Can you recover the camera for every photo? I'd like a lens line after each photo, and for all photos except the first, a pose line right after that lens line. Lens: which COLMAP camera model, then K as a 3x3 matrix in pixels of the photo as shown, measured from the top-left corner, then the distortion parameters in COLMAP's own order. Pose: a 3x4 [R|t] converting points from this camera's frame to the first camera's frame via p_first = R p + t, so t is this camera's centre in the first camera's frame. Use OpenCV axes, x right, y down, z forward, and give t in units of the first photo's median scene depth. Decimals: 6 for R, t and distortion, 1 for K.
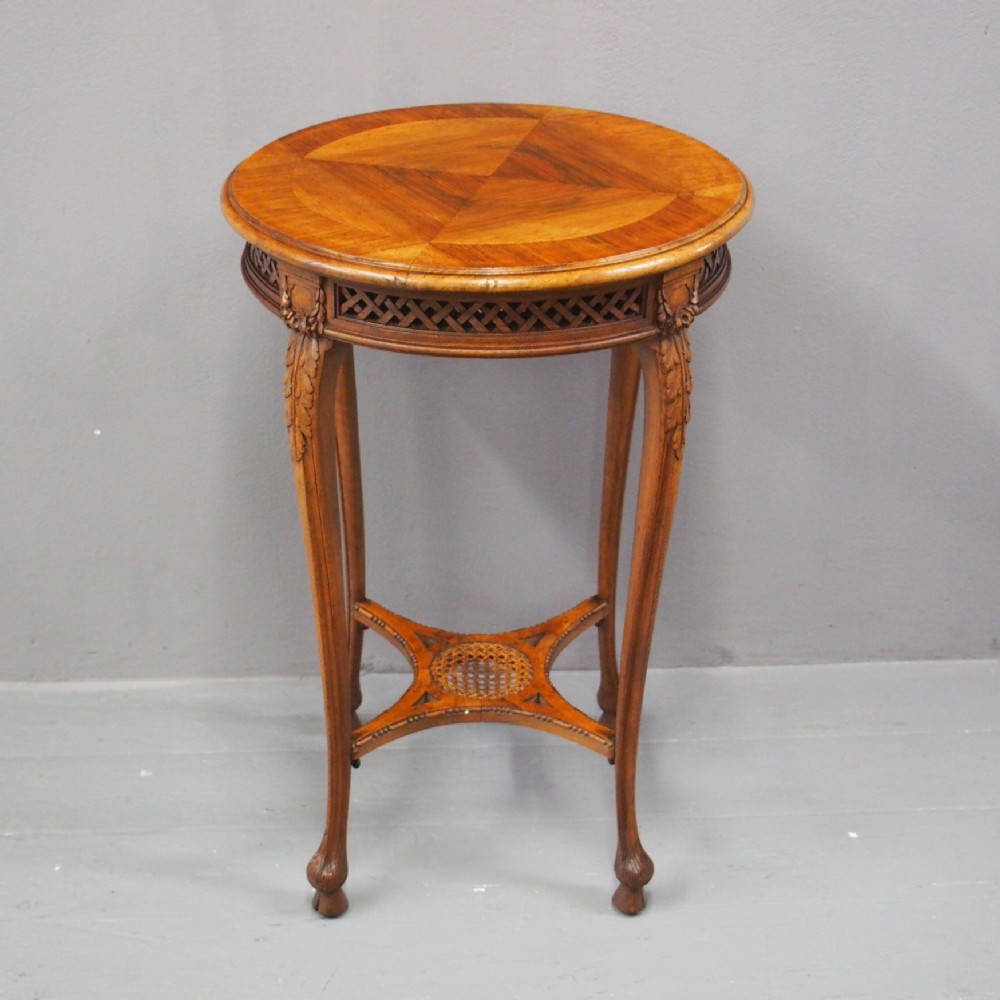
lens RADIAL K [[1853.5, 0, 498.1], [0, 1853.5, 522.1], [0, 0, 1]] dist [-0.006845, 0.029000]
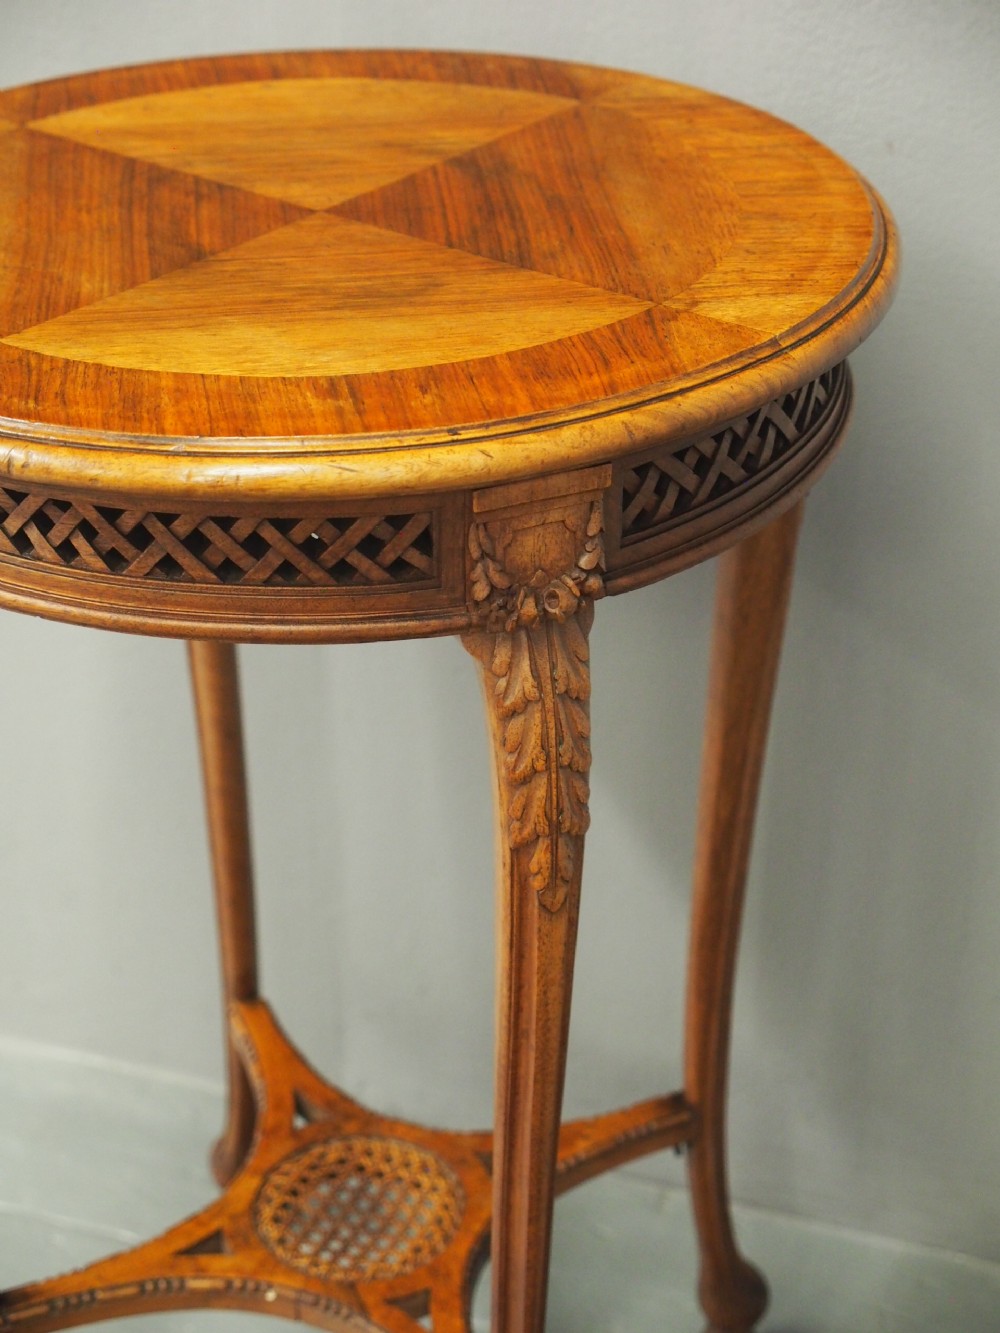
lens RADIAL K [[2647.5, 0, 500.0], [0, 2647.5, 666.5], [0, 0, 1]] dist [0.114339, 0.357427]
pose [[0.923960, 0.175137, -0.340037, 0.250919], [-0.172770, 0.984249, 0.037483, -0.097624], [0.341245, 0.024116, 0.939665, 0.363116]]
